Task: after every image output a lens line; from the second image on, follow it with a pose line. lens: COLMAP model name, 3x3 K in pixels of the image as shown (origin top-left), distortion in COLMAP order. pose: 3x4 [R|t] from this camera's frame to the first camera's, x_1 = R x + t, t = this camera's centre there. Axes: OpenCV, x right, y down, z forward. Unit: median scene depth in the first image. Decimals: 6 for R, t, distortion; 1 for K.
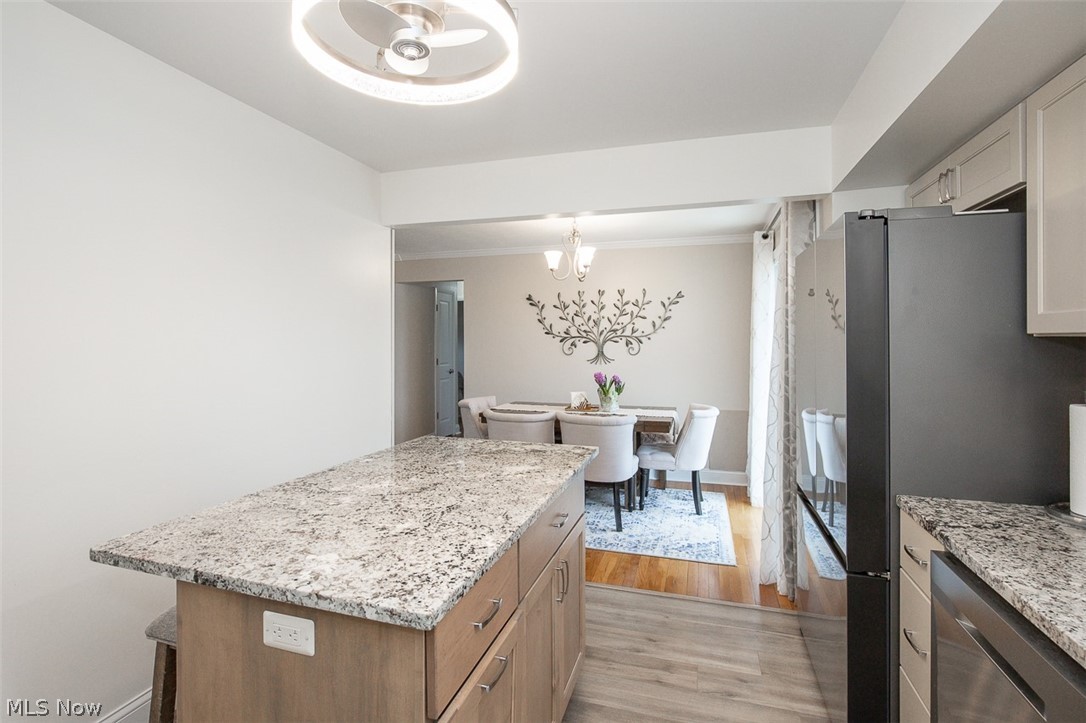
lens RADIAL K [[508.6, 0, 542.1], [0, 508.6, 328.2], [0, 0, 1]] dist [-0.011603, 0.005299]
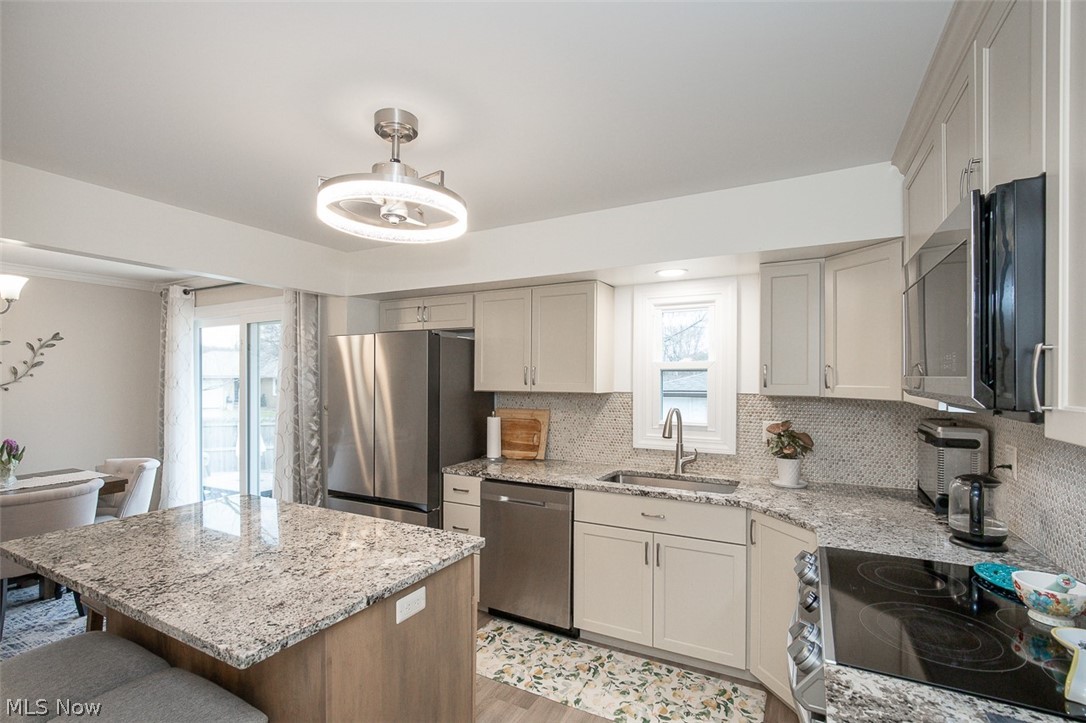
lens RADIAL K [[508.6, 0, 521.1], [0, 508.6, 377.9], [0, 0, 1]] dist [-0.011603, 0.005299]
pose [[0.206370, -0.002695, 0.978470, -0.377690], [-0.021357, 0.999746, 0.007258, -0.019438], [-0.978241, -0.022395, 0.206260, 0.073680]]
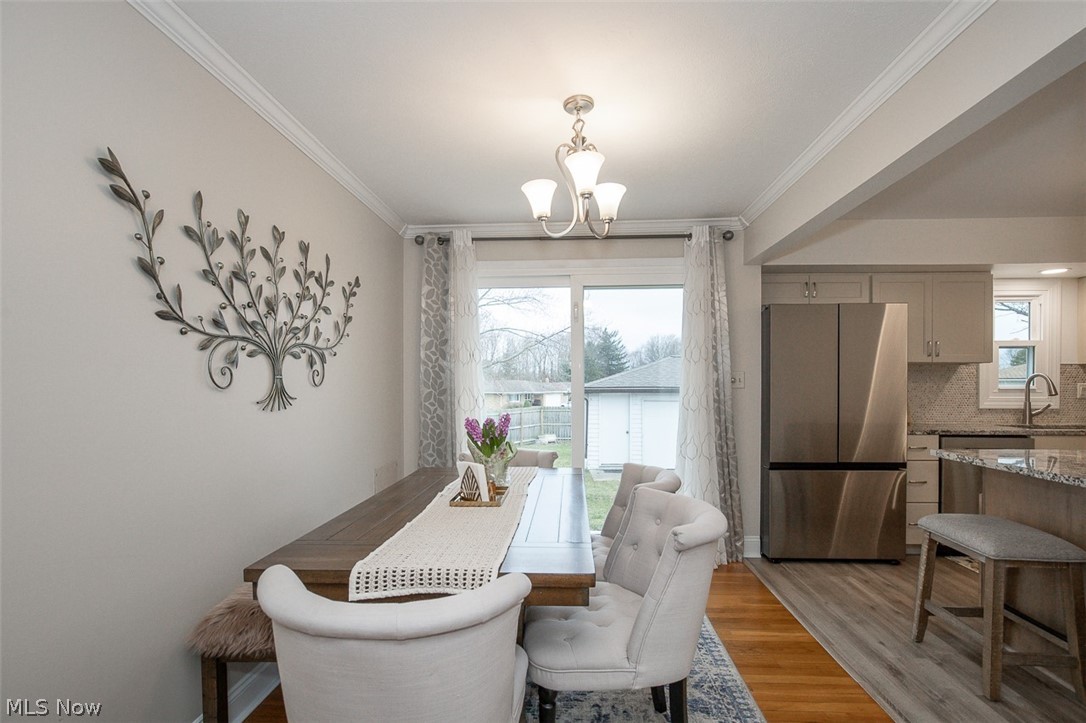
lens RADIAL K [[508.6, 0, 540.4], [0, 508.6, 383.9], [0, 0, 1]] dist [-0.011603, 0.005299]
pose [[-0.234169, -0.004281, 0.972186, -0.336446], [-0.022929, 0.999736, -0.001120, 0.046343], [-0.971925, -0.022554, -0.234206, 0.906323]]
